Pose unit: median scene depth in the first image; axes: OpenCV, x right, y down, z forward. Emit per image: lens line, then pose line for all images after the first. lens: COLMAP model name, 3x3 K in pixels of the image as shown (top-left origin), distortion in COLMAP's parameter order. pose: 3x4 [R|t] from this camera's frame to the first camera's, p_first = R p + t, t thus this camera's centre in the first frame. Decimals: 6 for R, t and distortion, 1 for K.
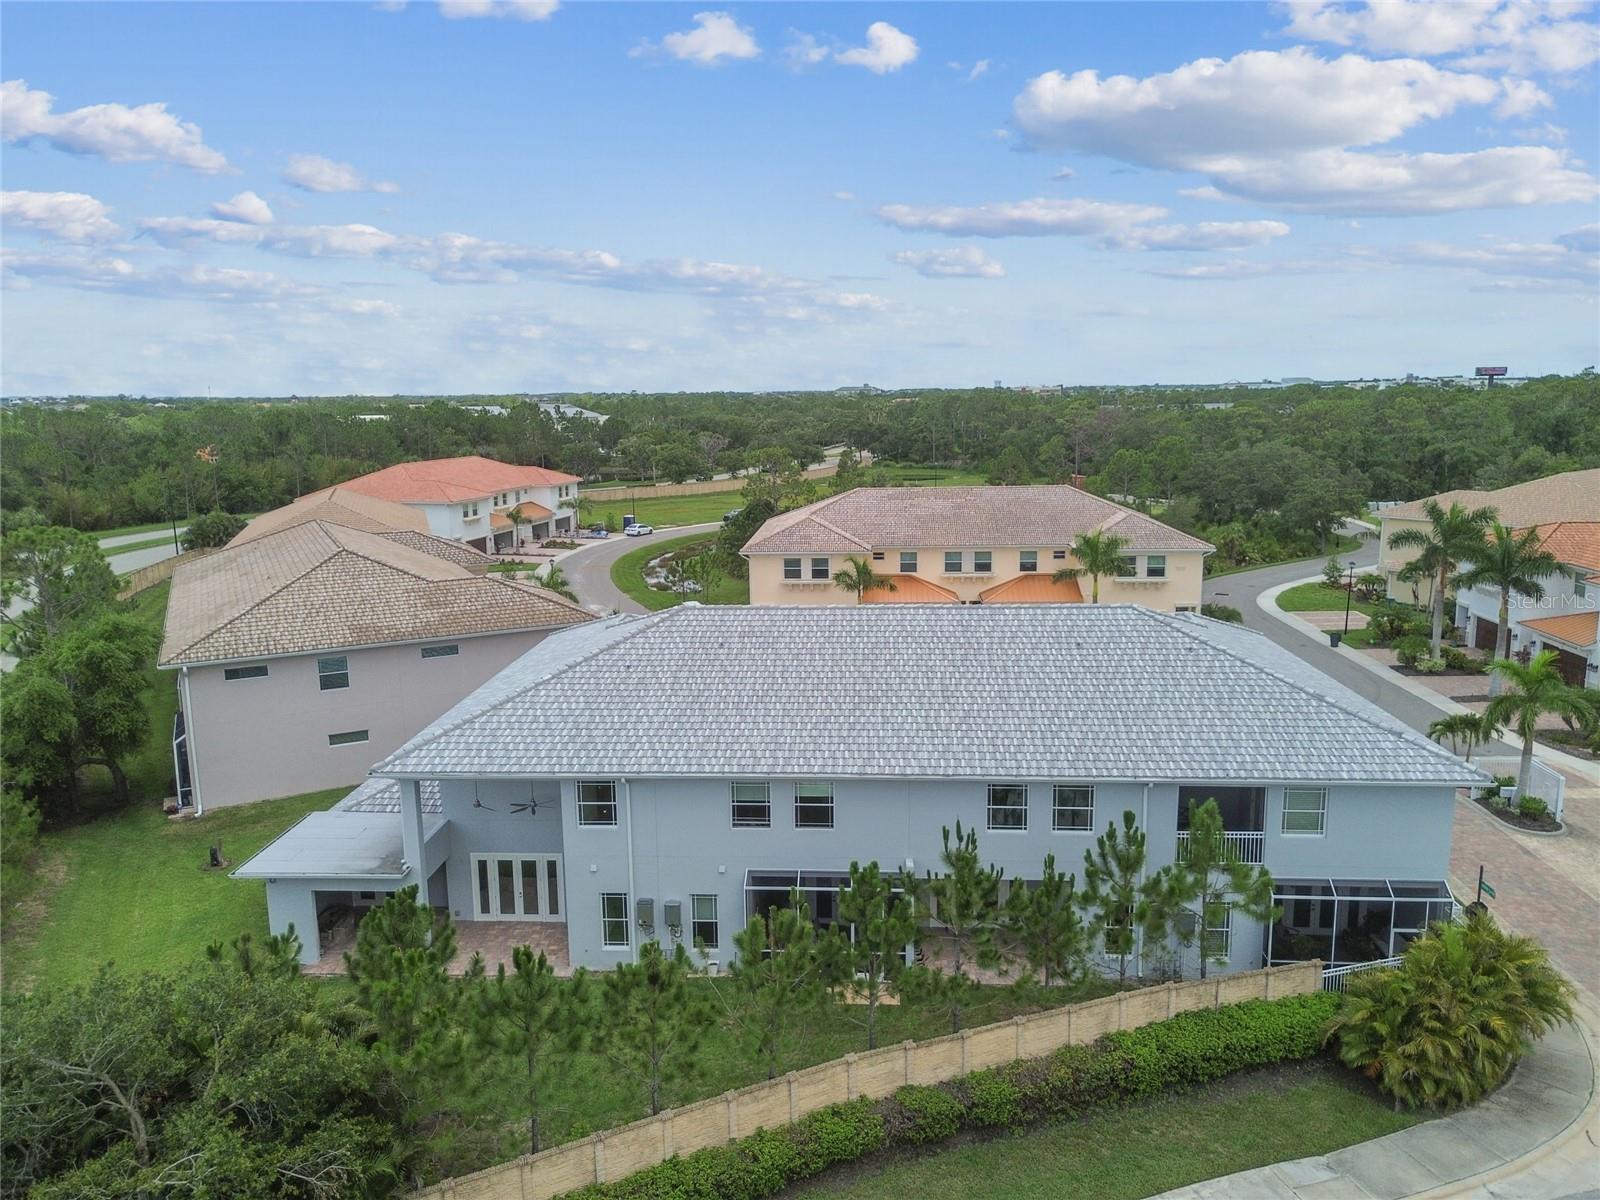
lens RADIAL K [[1145.2, 0, 811.9], [0, 1145.2, 588.4], [0, 0, 1]] dist [0.034987, -0.020951]
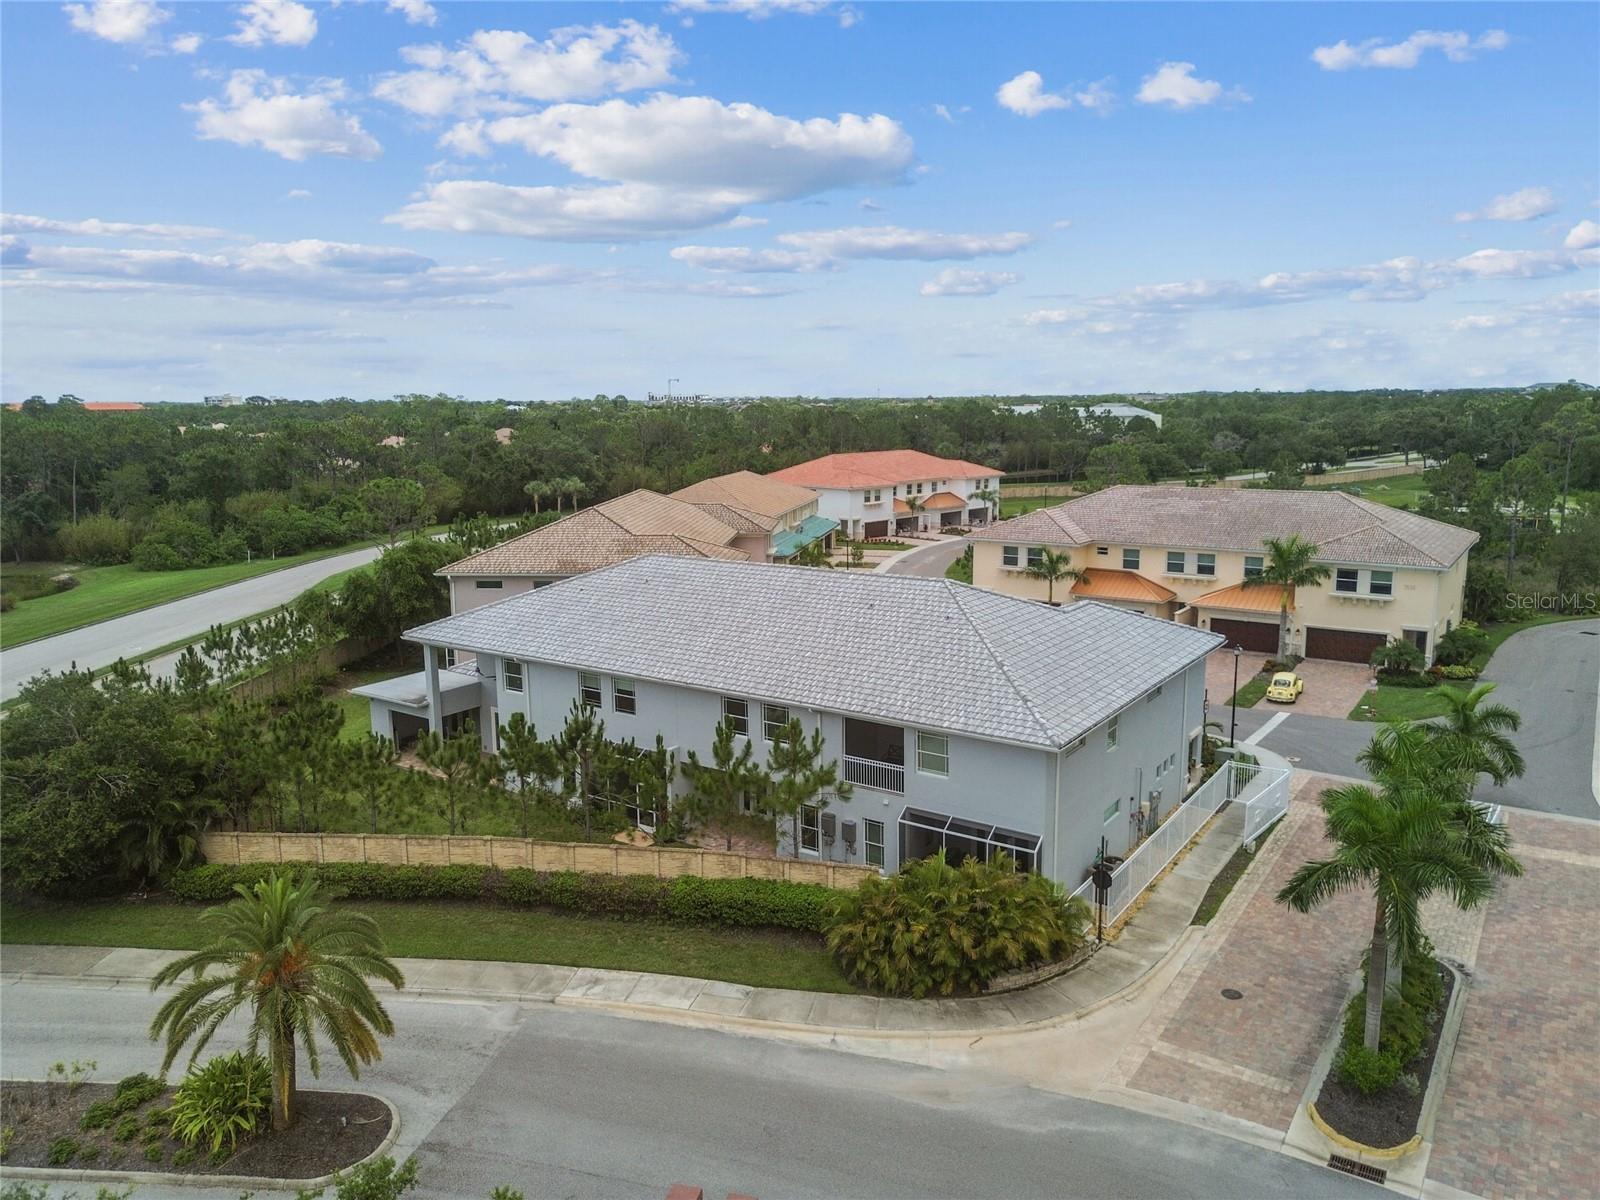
lens RADIAL K [[1145.2, 0, 799.0], [0, 1145.2, 612.1], [0, 0, 1]] dist [0.034987, -0.020951]
pose [[0.853322, 0.099166, -0.511867, 0.369801], [-0.089167, 0.995039, 0.044123, 0.005345], [0.513703, 0.007991, 0.857931, -0.024651]]
